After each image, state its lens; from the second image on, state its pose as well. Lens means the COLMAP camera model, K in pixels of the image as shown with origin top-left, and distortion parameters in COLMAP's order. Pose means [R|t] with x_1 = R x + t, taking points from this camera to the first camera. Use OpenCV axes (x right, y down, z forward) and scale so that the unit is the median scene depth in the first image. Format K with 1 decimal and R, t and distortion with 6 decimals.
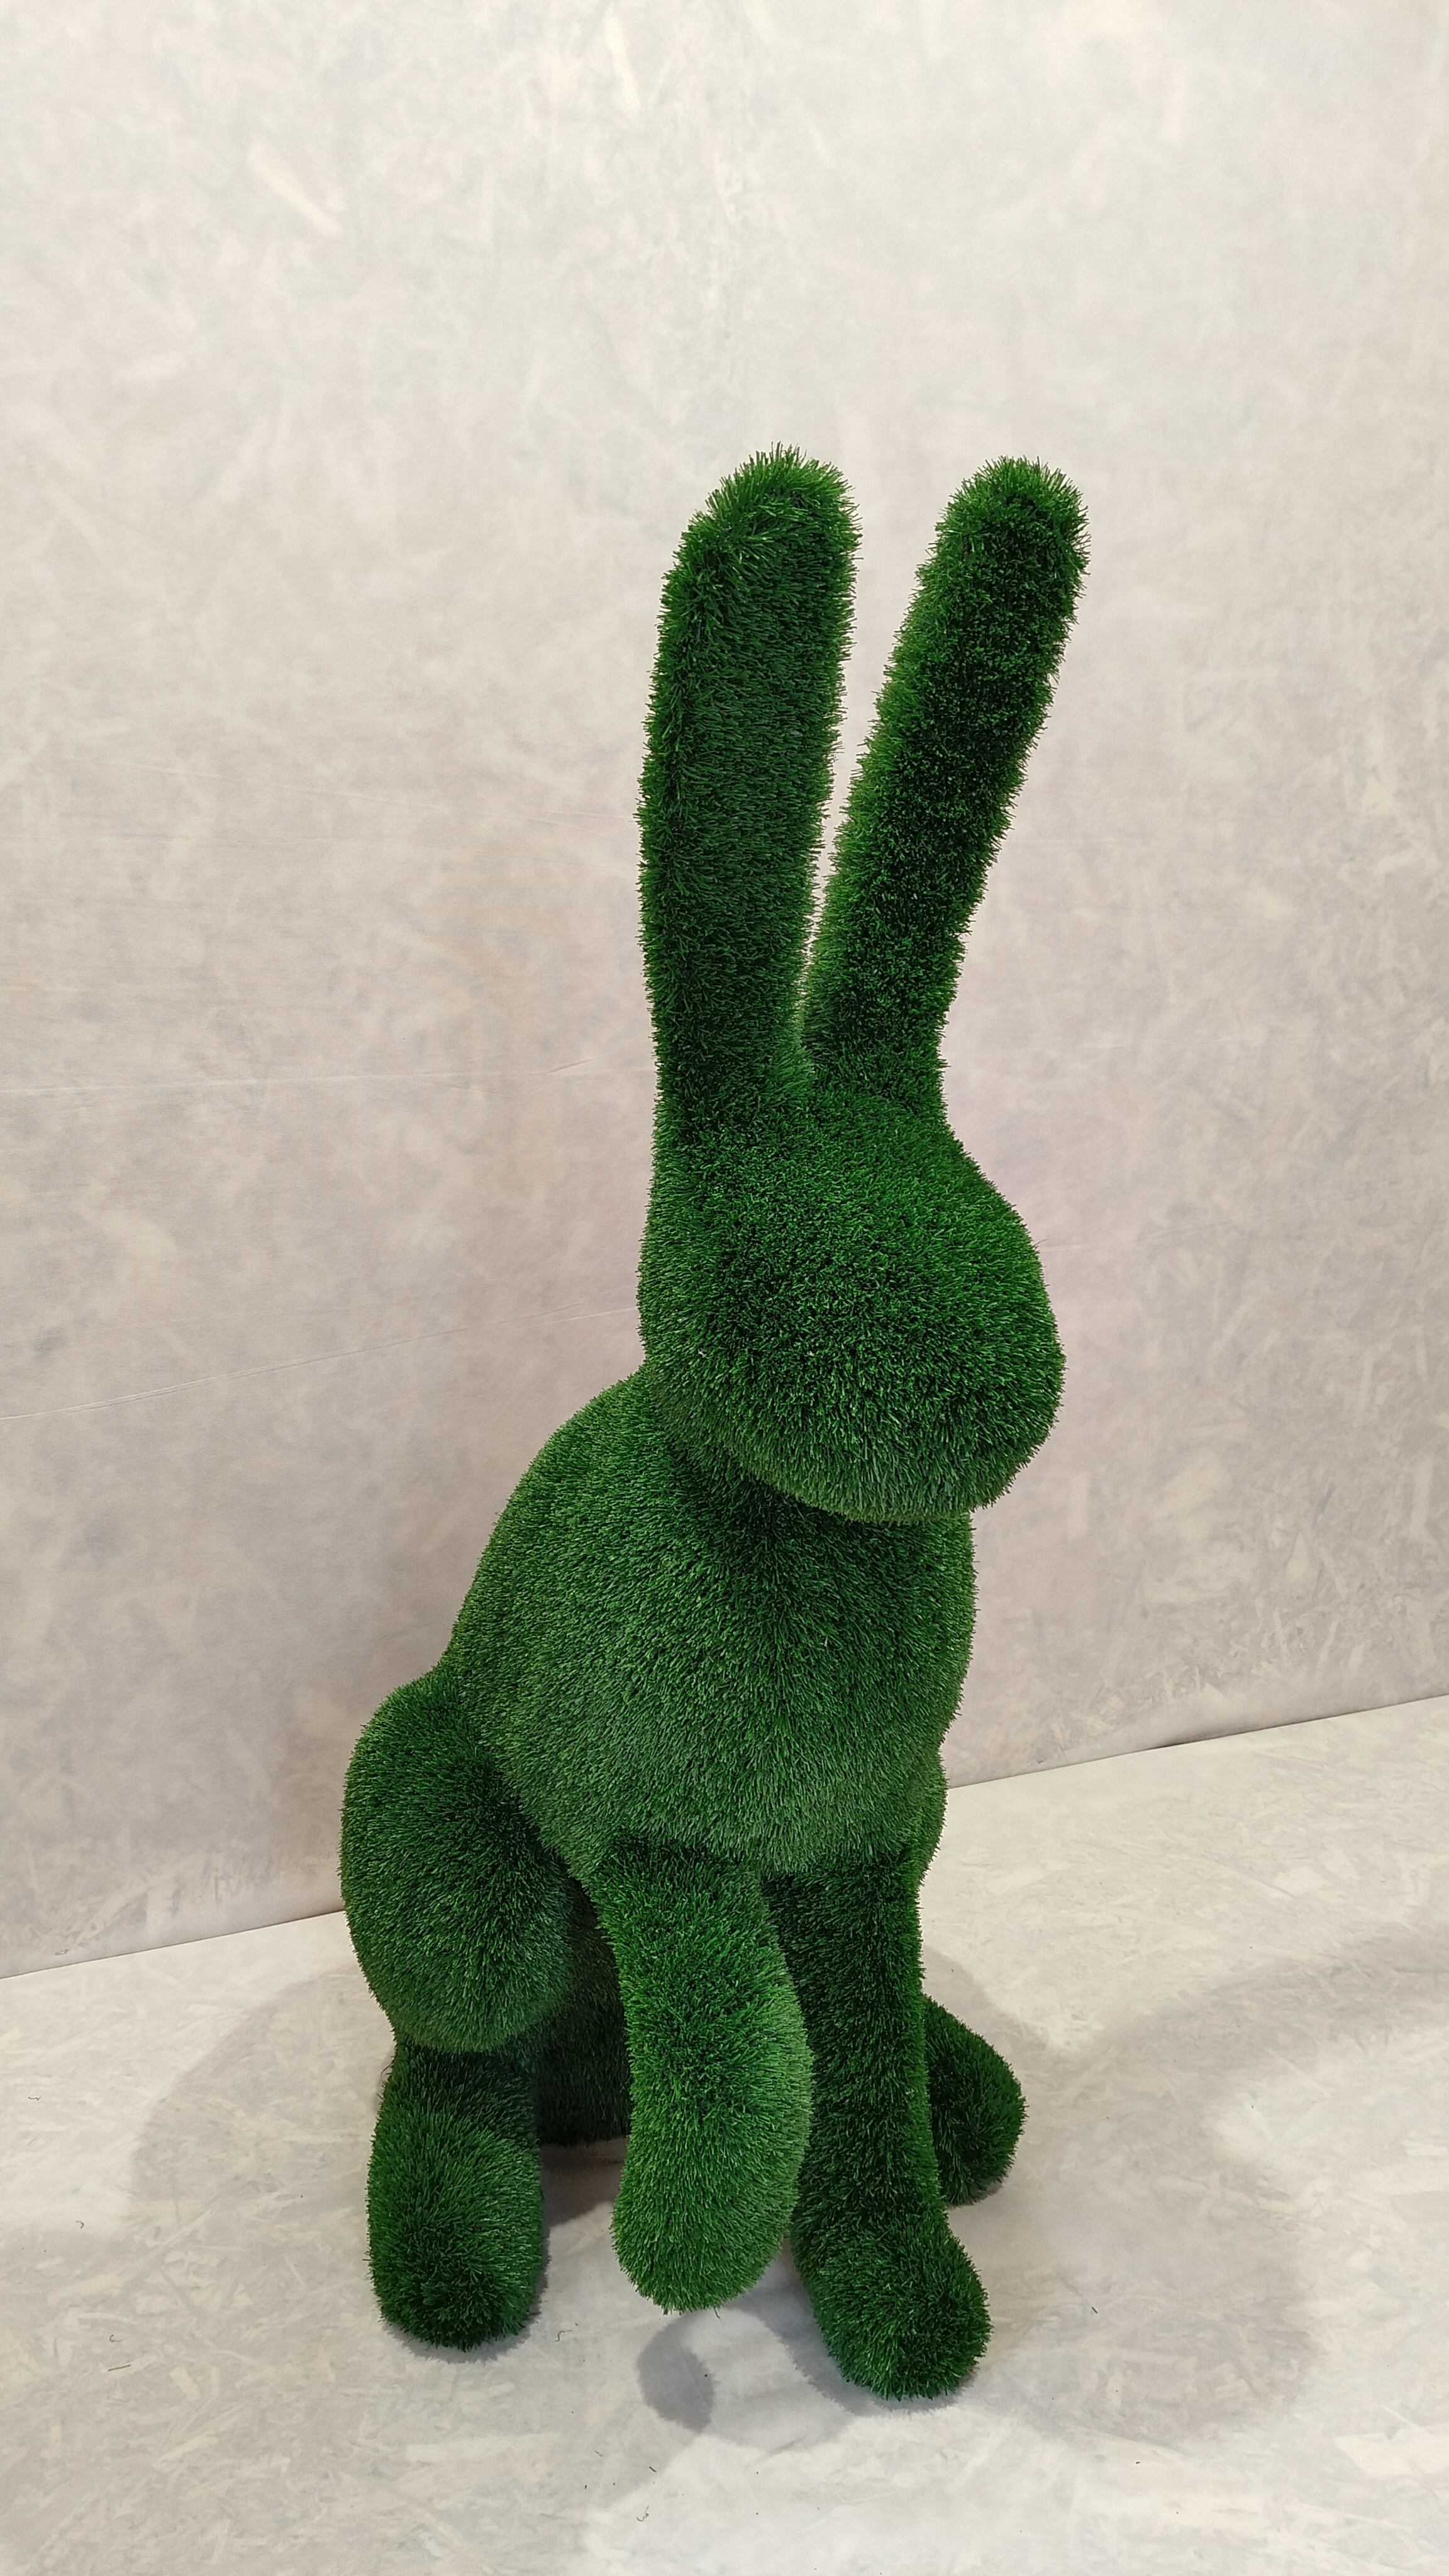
lens RADIAL K [[2030.0, 0, 741.4], [0, 2030.0, 1286.3], [0, 0, 1]] dist [0.057349, -0.124157]
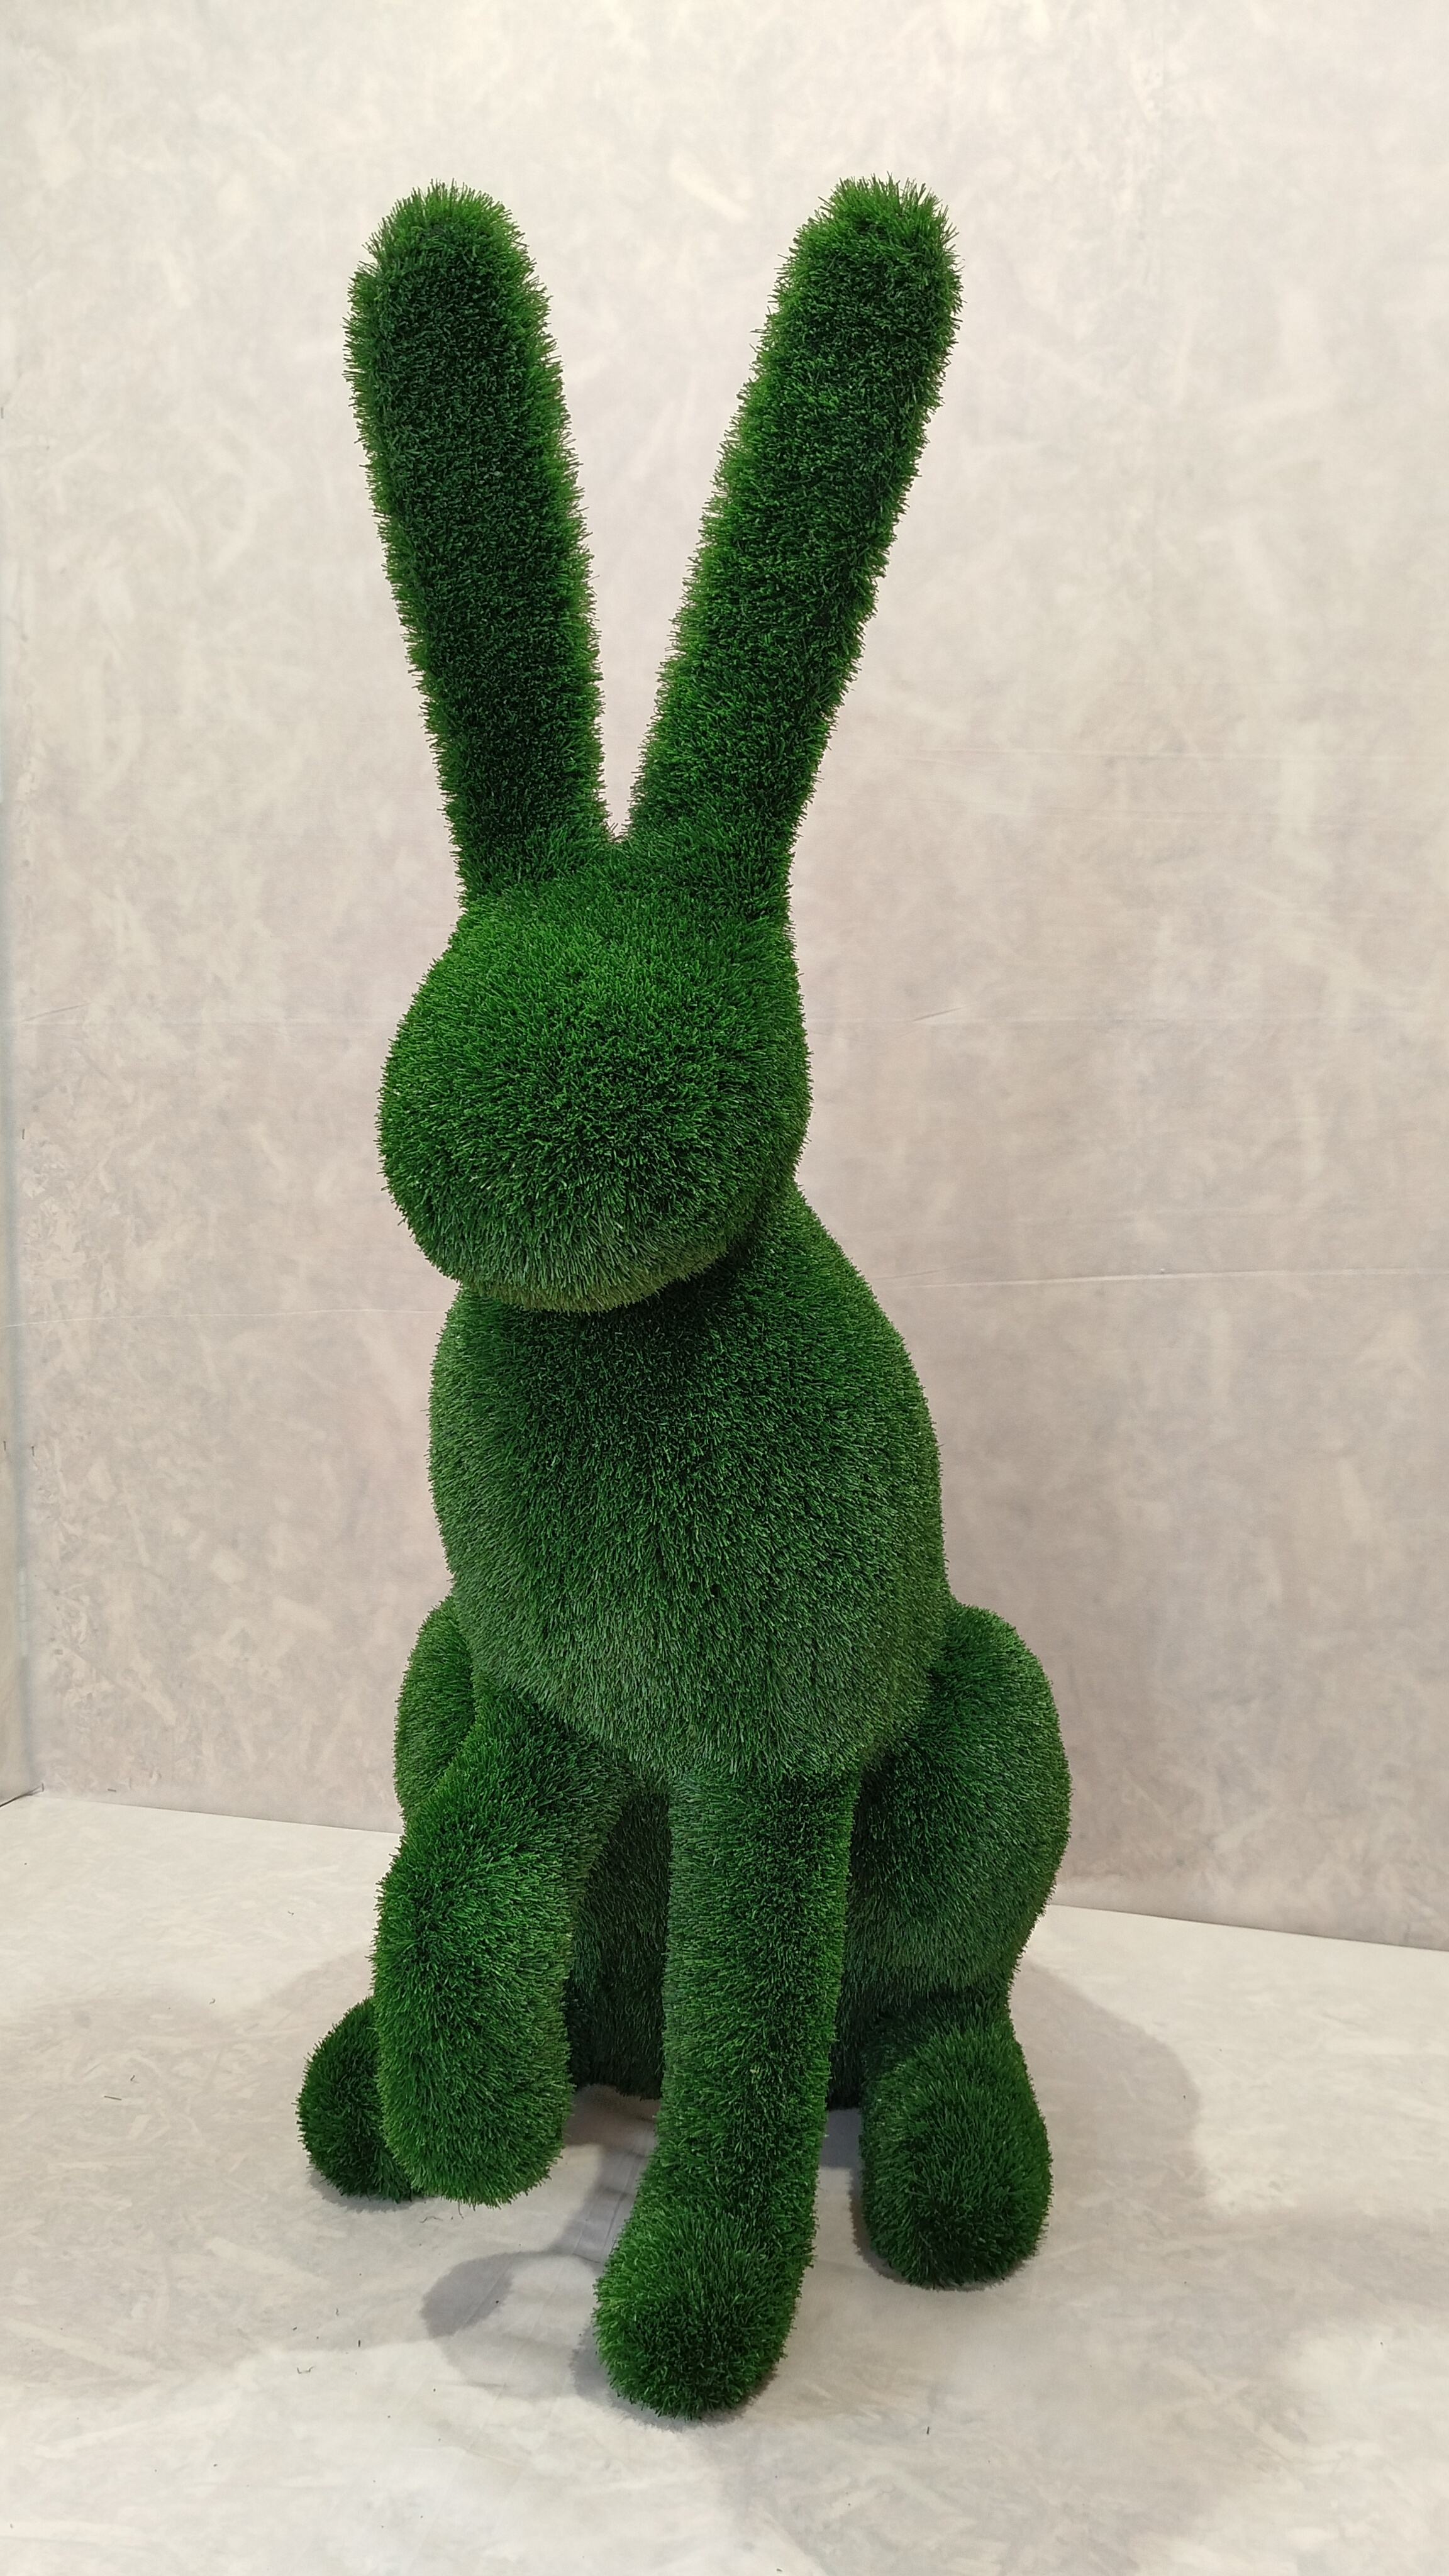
lens RADIAL K [[2030.0, 0, 713.0], [0, 2030.0, 1299.0], [0, 0, 1]] dist [0.057349, -0.124157]
pose [[0.781240, 0.068981, -0.620408, 0.466867], [-0.139730, 0.987981, -0.066102, 0.108635], [0.608392, 0.138331, 0.781488, 0.223759]]
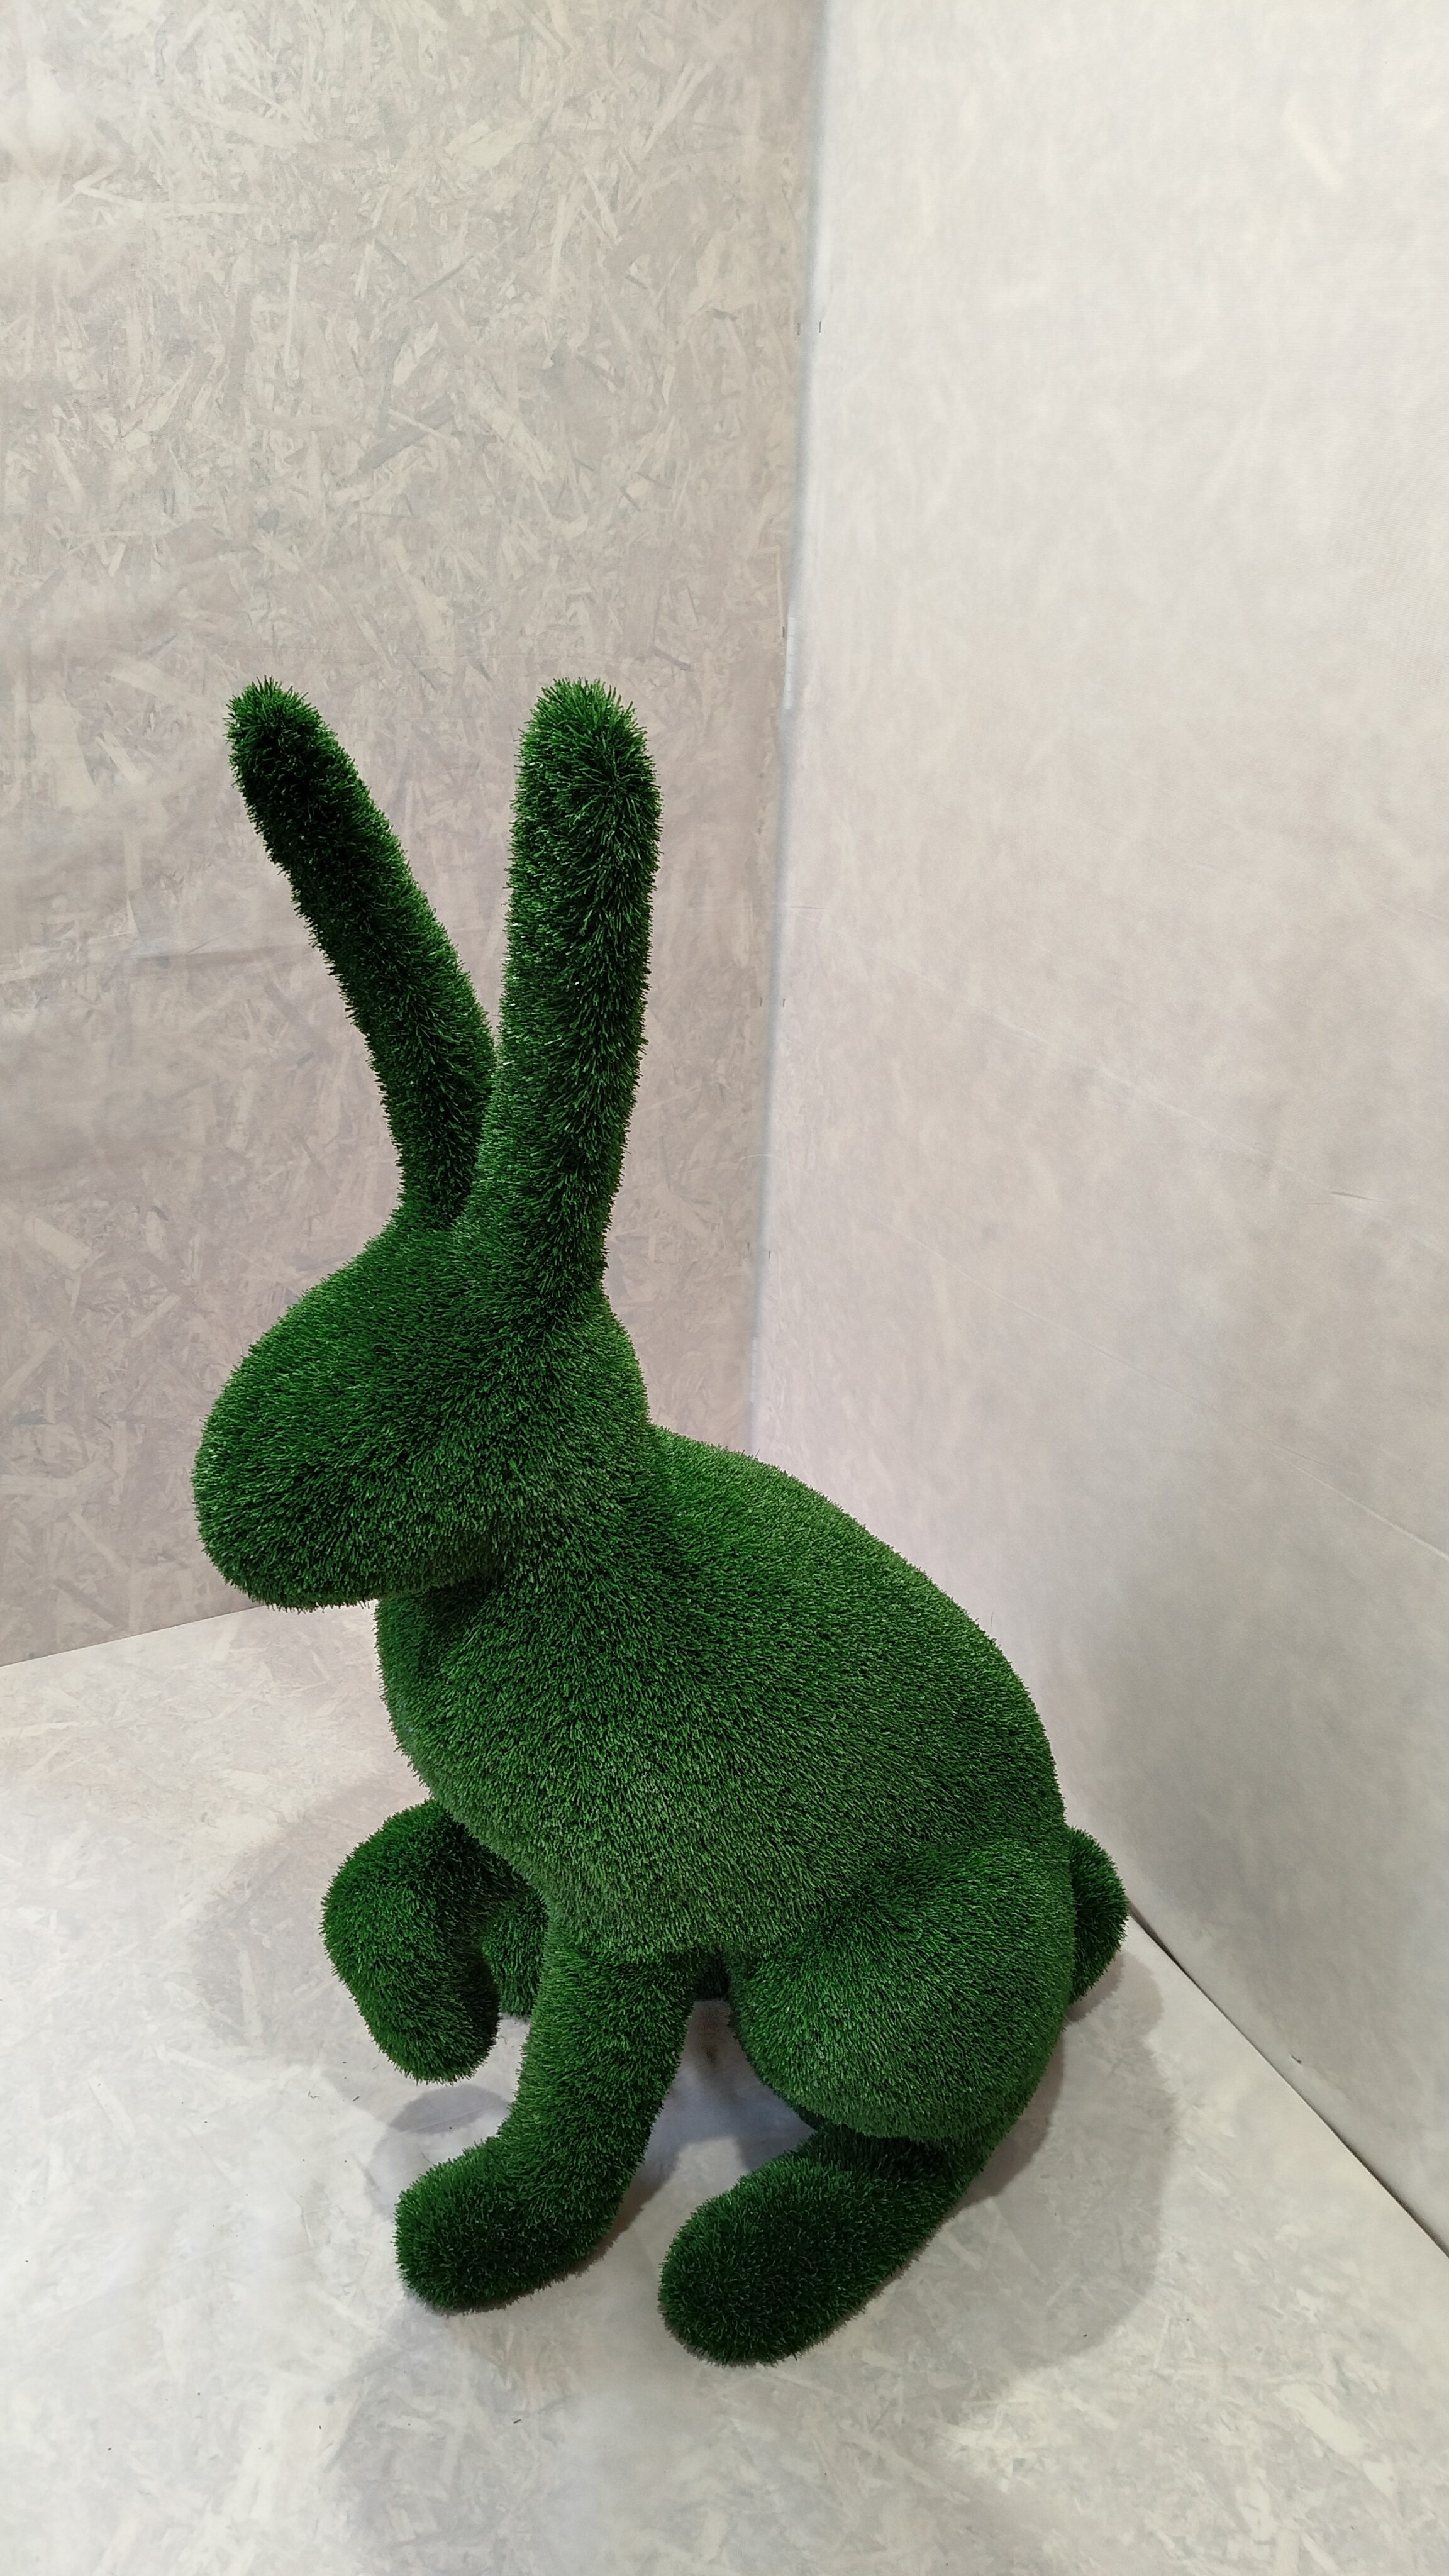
lens RADIAL K [[2030.0, 0, 700.0], [0, 2030.0, 1312.1], [0, 0, 1]] dist [0.057349, -0.124157]
pose [[0.051170, 0.432817, -0.900028, 0.718762], [-0.245854, 0.878934, 0.408695, -0.367917], [0.967955, 0.200363, 0.151385, 0.675272]]
